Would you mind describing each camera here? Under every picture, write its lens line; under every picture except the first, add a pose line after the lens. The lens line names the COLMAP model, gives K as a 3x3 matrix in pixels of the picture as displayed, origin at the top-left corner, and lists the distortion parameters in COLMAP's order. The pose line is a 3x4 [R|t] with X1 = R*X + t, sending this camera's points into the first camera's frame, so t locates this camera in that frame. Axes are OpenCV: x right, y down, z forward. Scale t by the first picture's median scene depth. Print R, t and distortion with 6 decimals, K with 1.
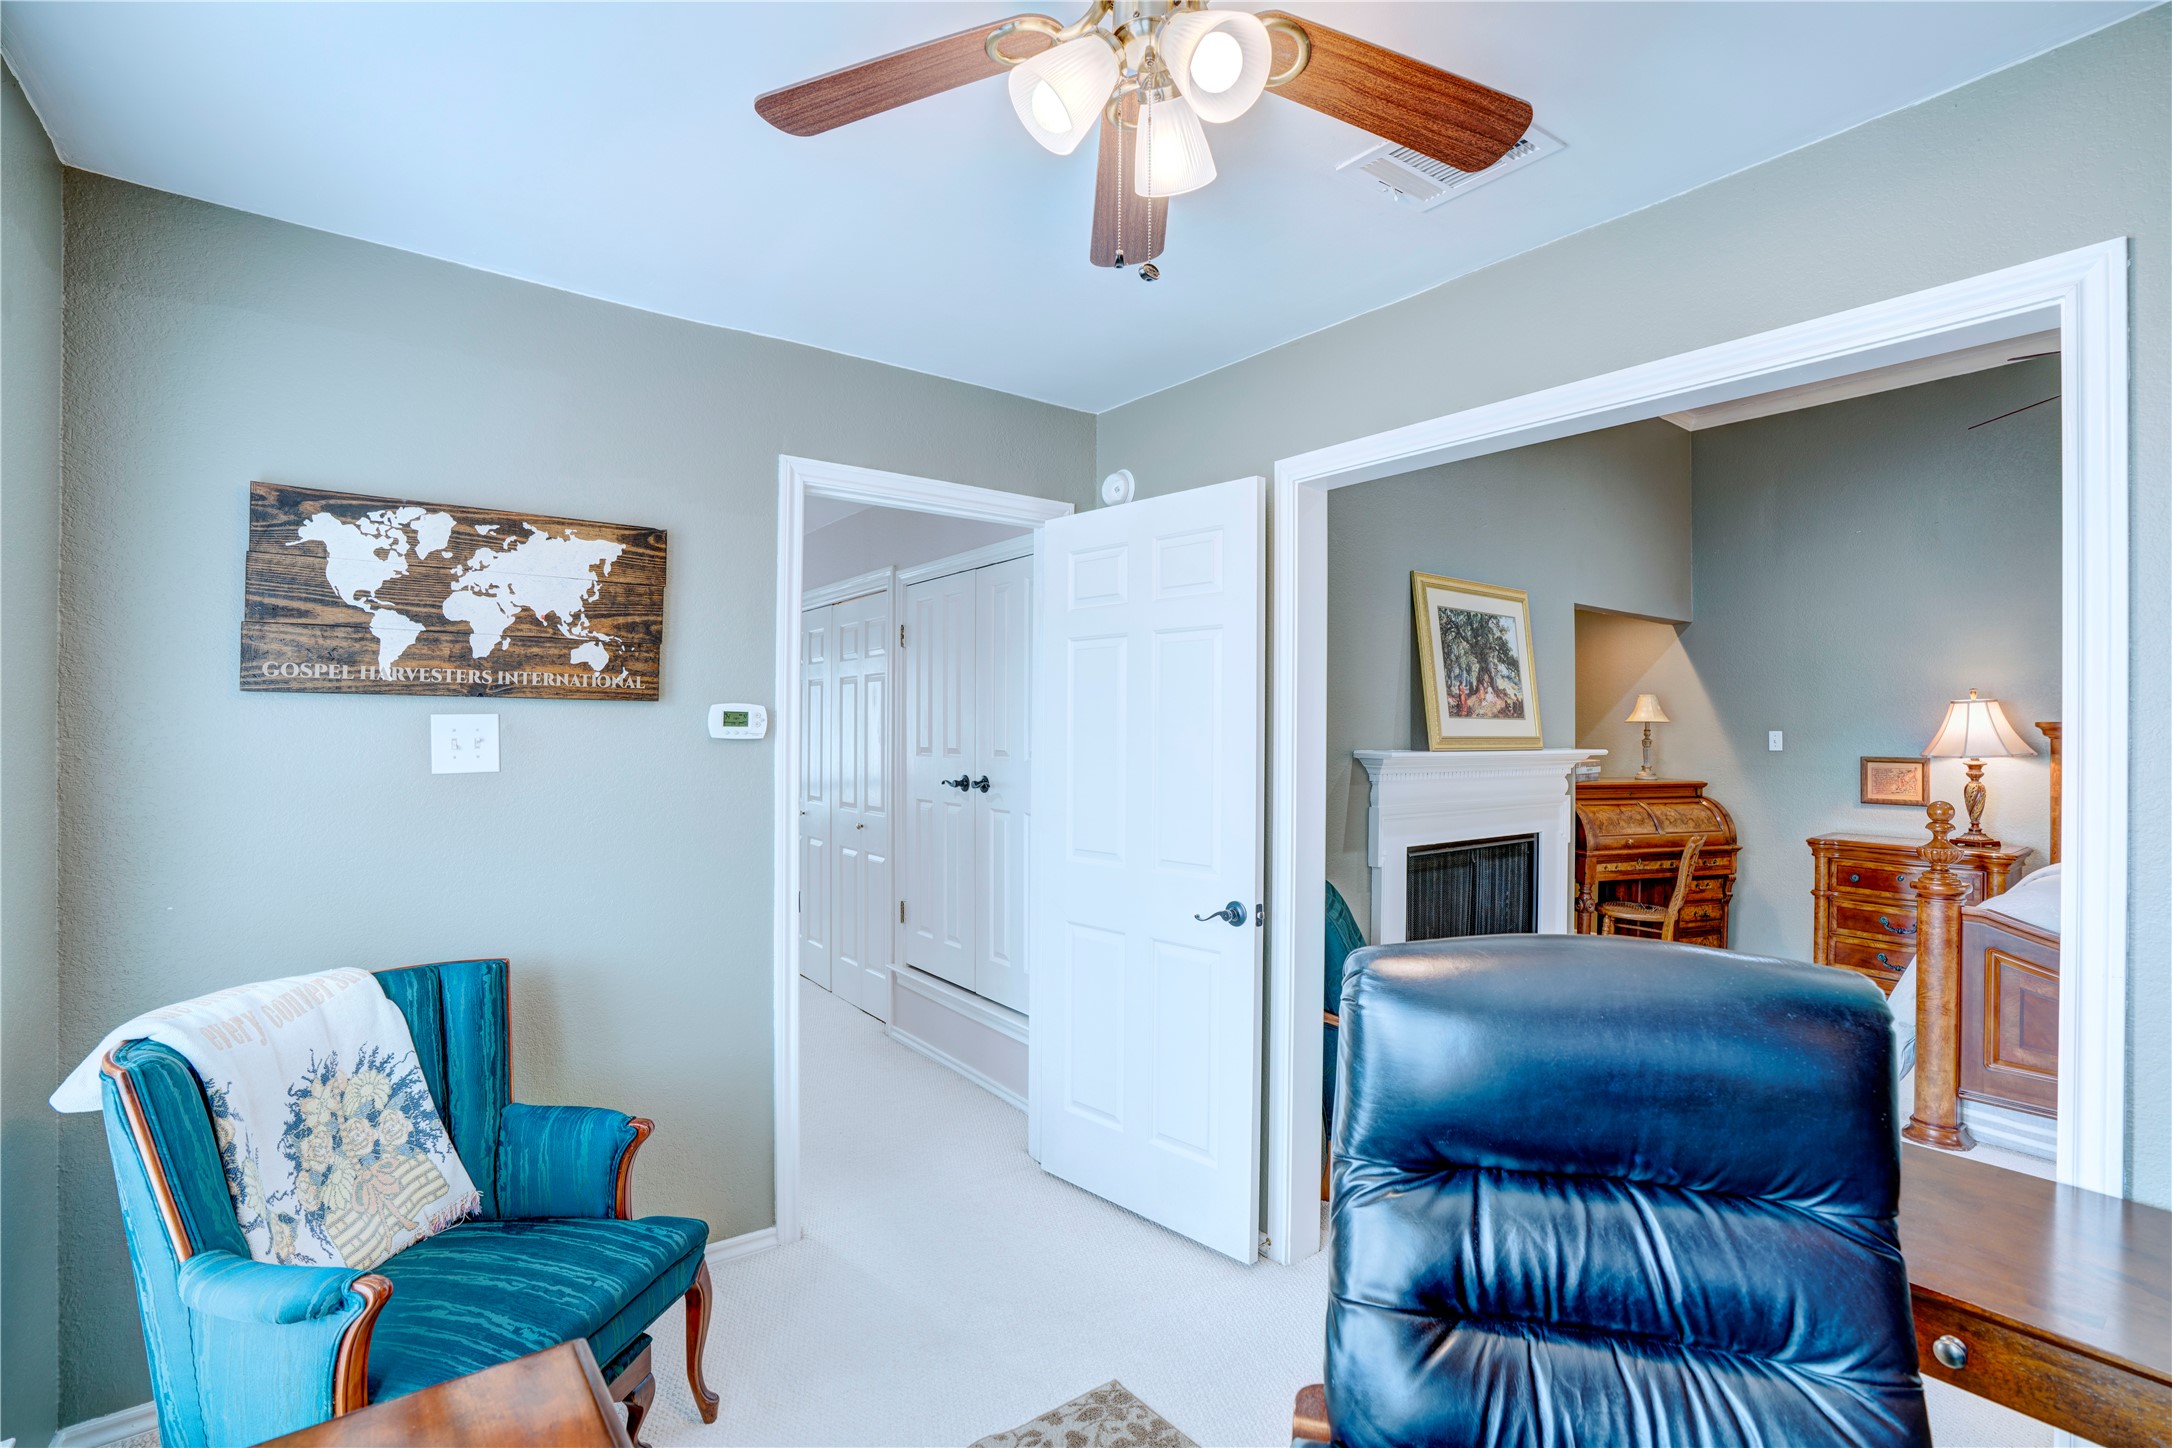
lens RADIAL K [[995.1, 0, 1095.3], [0, 995.1, 730.8], [0, 0, 1]] dist [-0.040039, 0.005922]
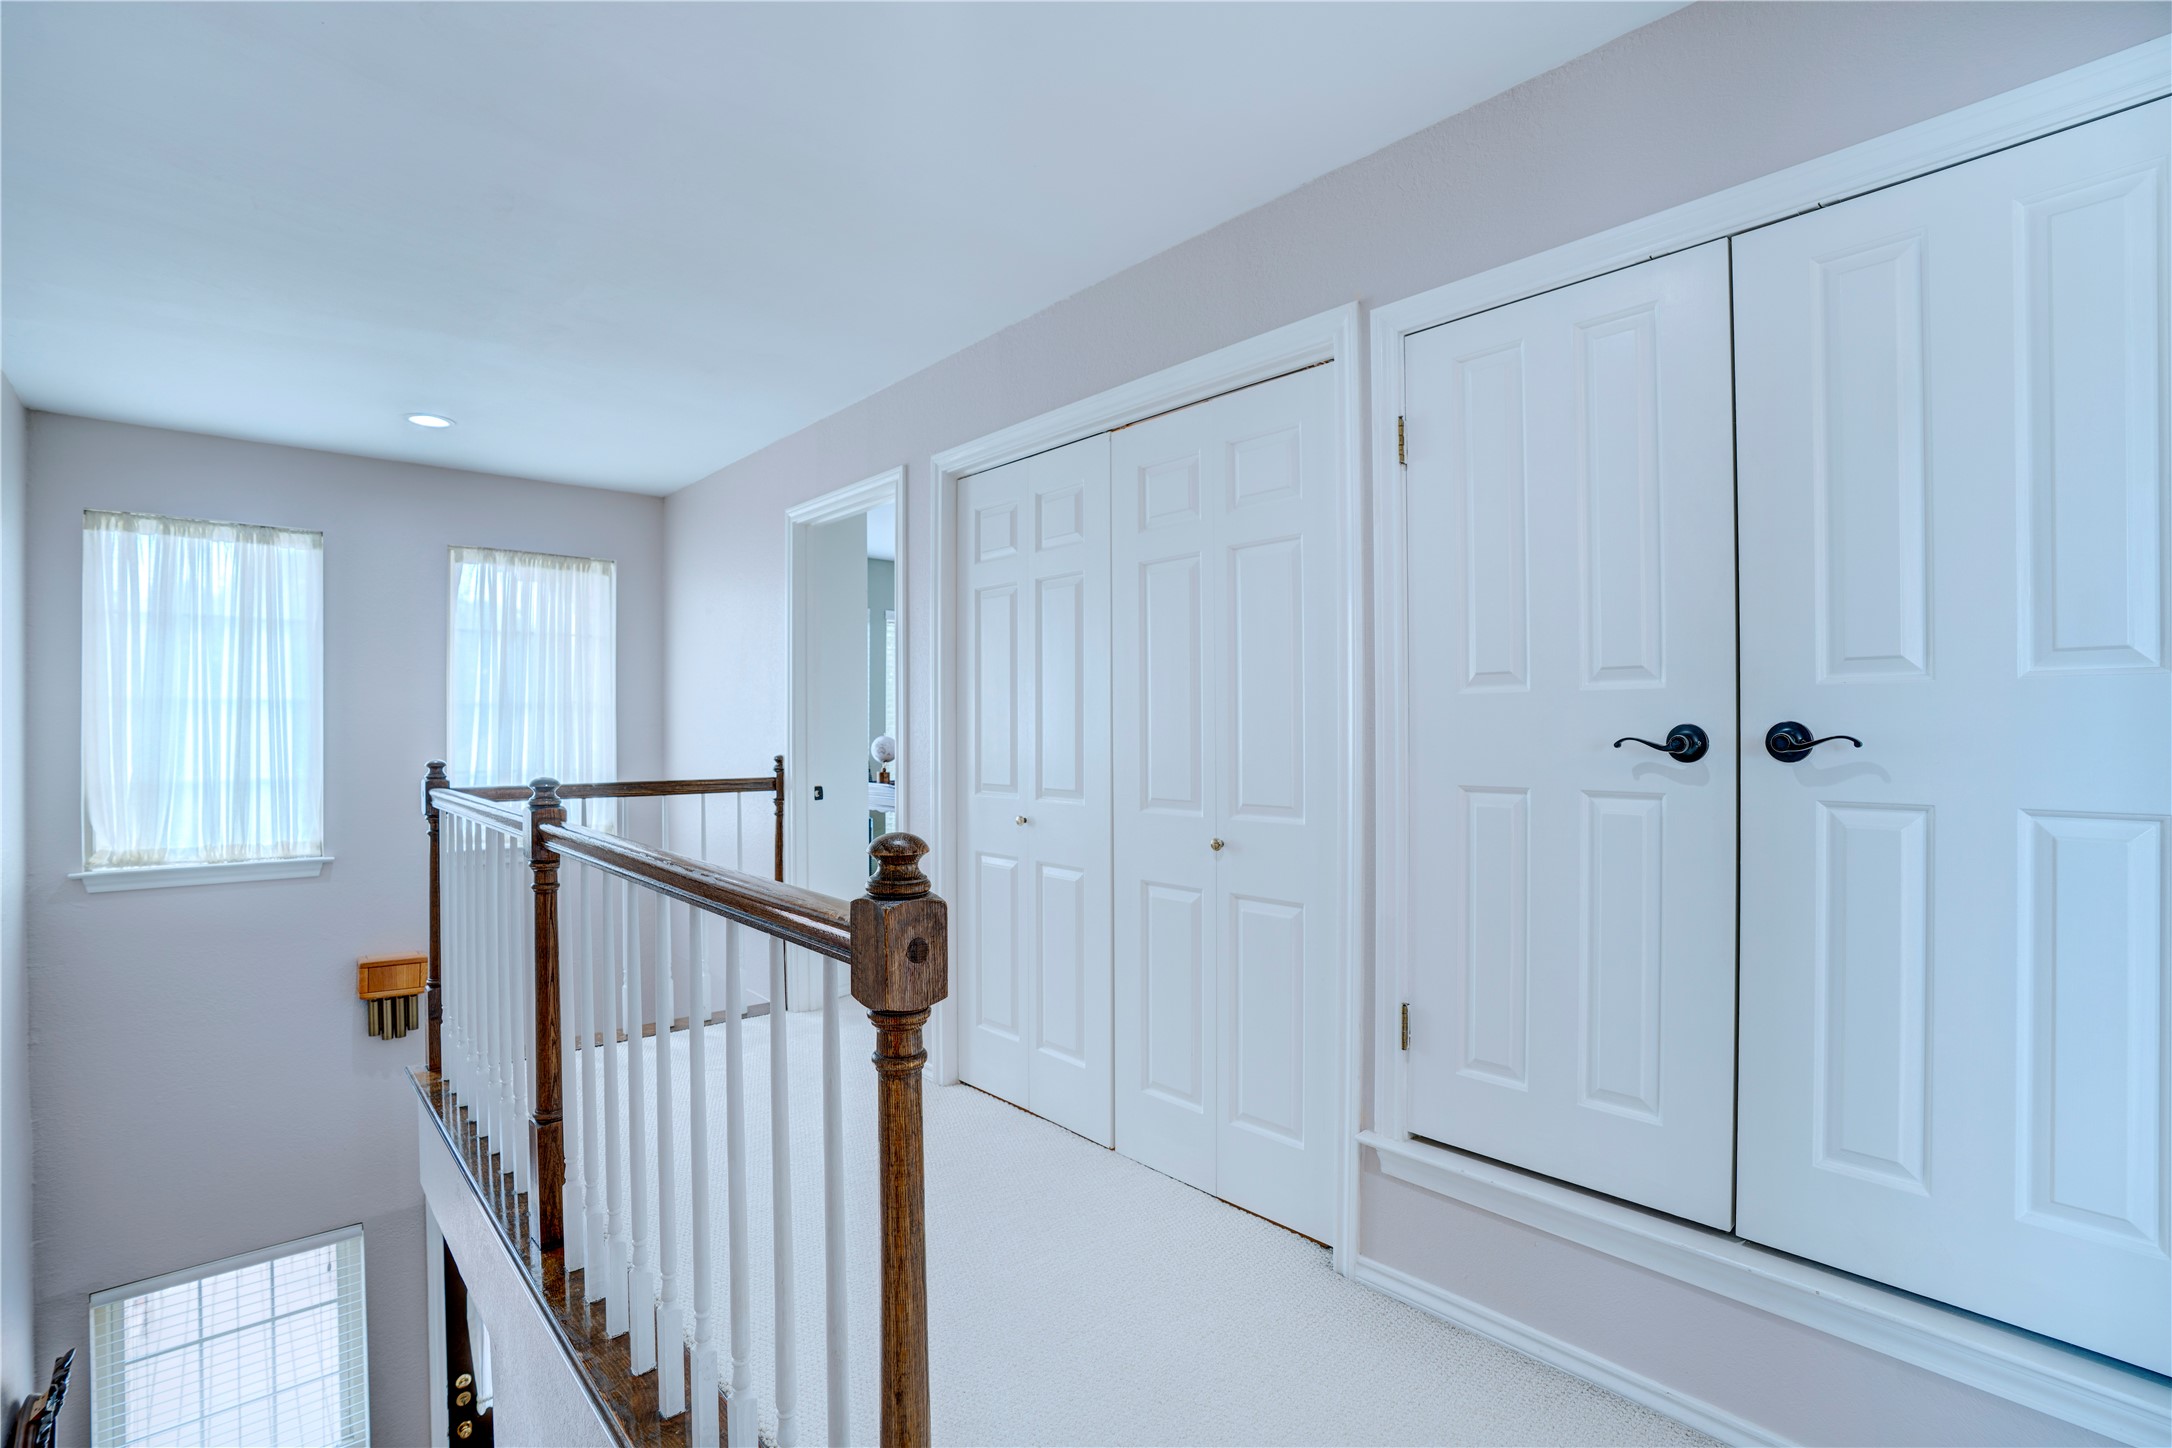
lens RADIAL K [[995.1, 0, 1104.0], [0, 995.1, 723.7], [0, 0, 1]] dist [-0.040039, 0.005922]
pose [[0.994087, -0.010714, 0.108060, -0.417020], [0.010875, 0.999940, -0.000906, 0.041561], [-0.108044, 0.002076, 0.994144, 0.595087]]
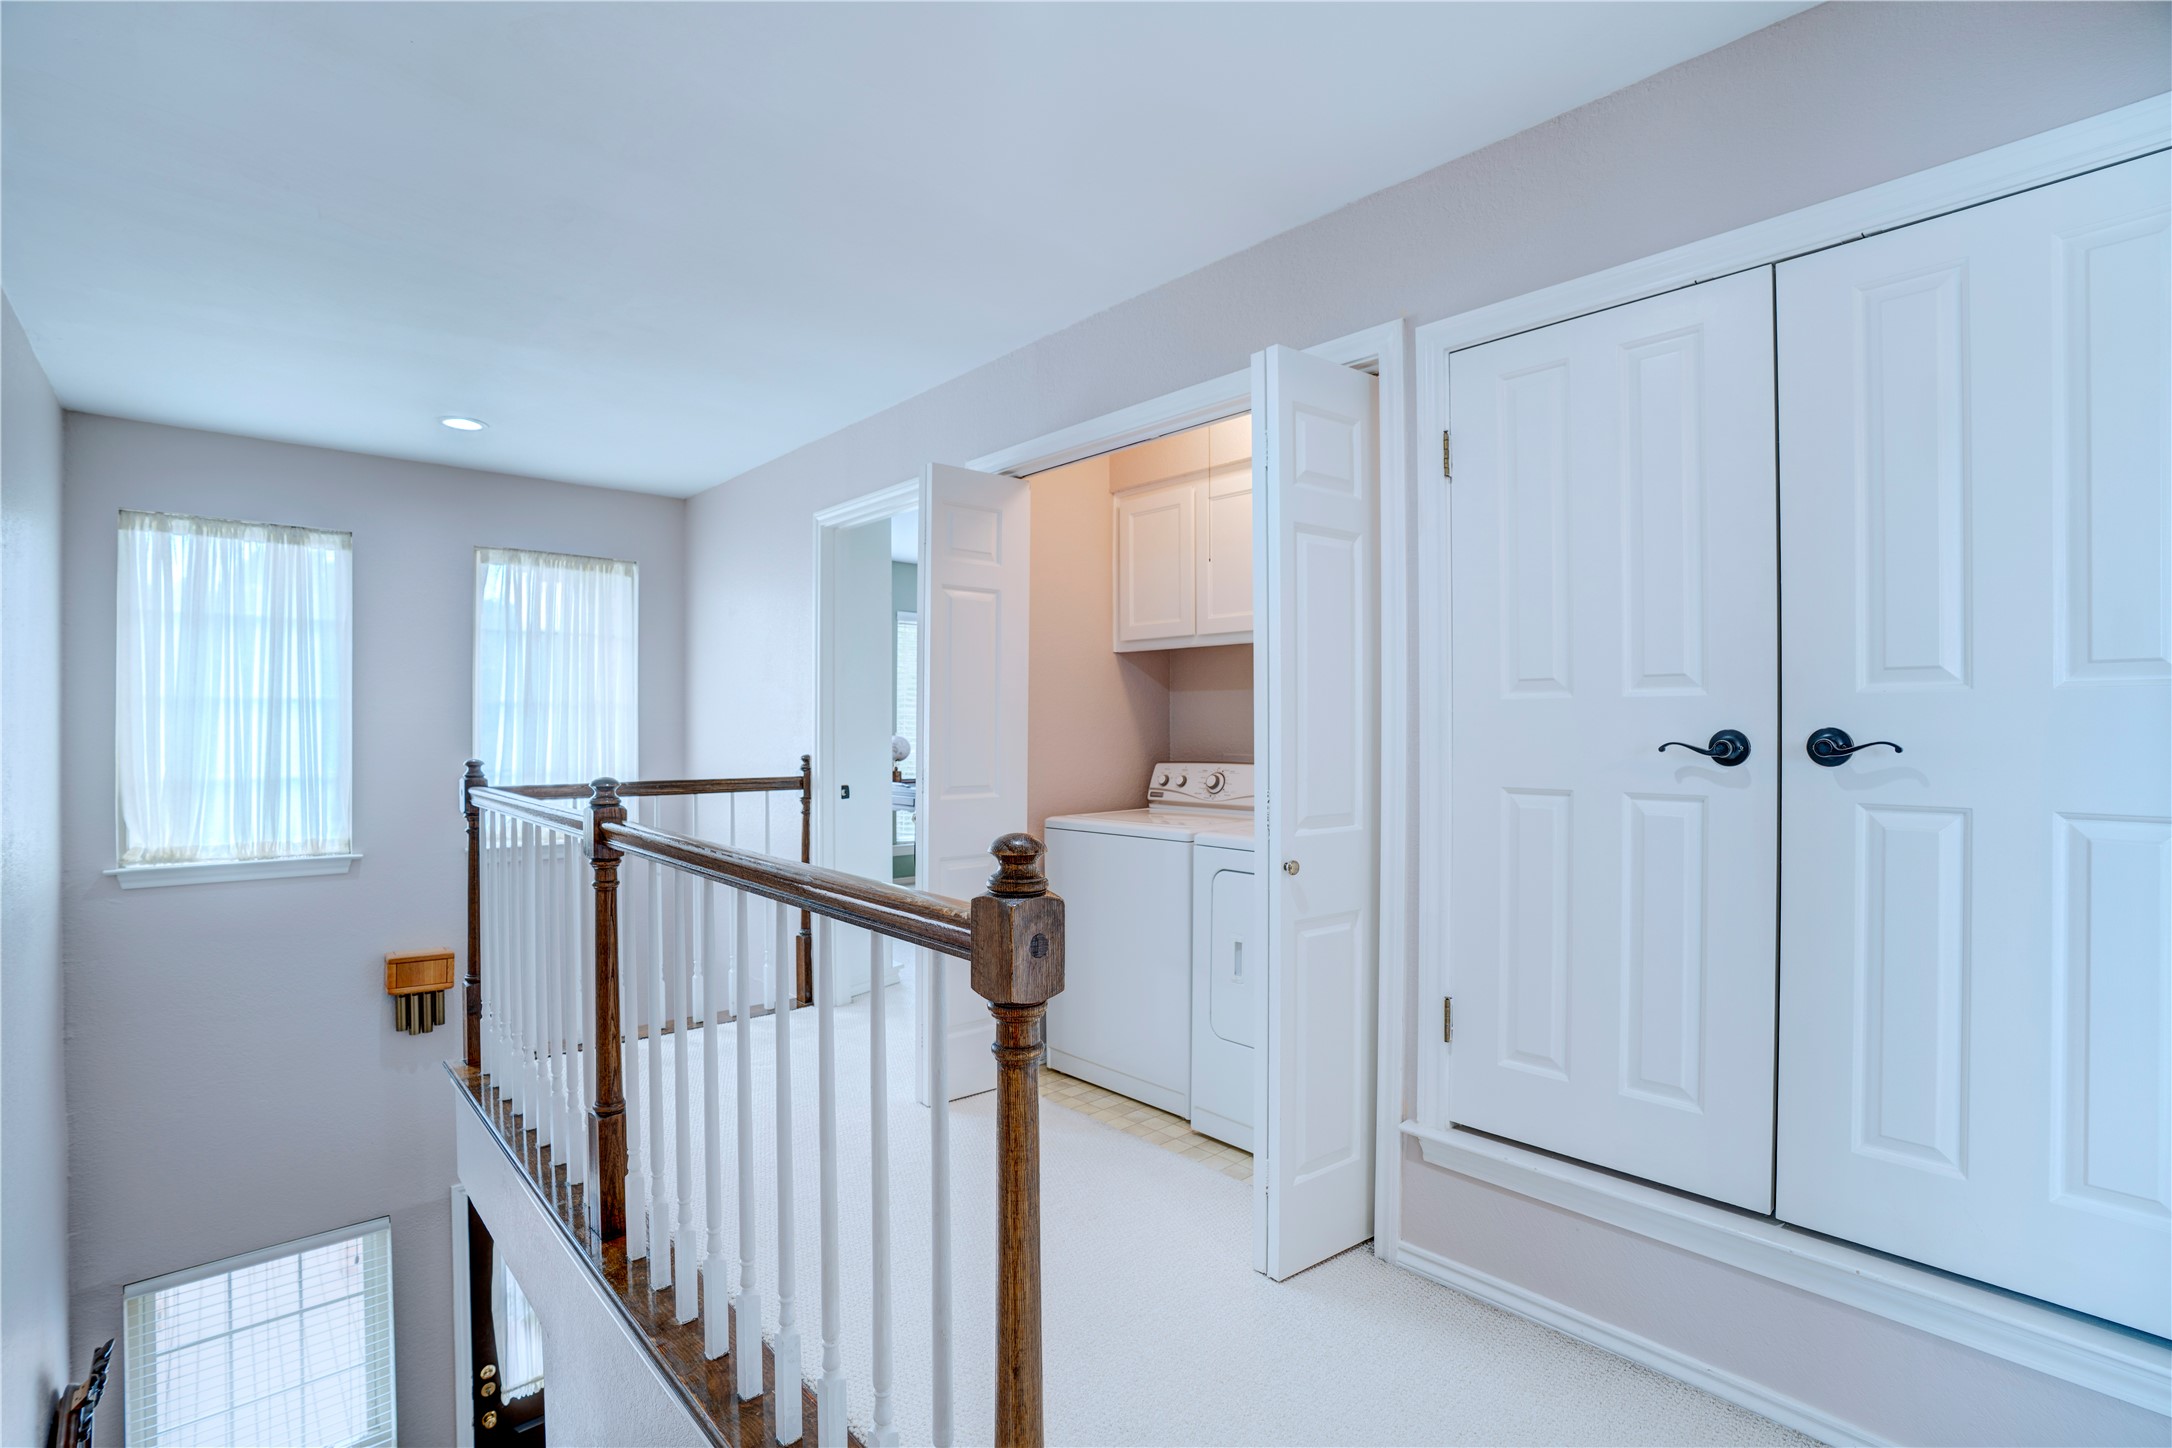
lens RADIAL K [[995.1, 0, 1073.2], [0, 995.1, 722.3], [0, 0, 1]] dist [-0.040039, 0.005922]
pose [[0.993321, -0.007818, 0.115118, -0.464281], [0.007840, 0.999969, 0.000259, 0.038434], [-0.115116, 0.000645, 0.993352, 0.585308]]
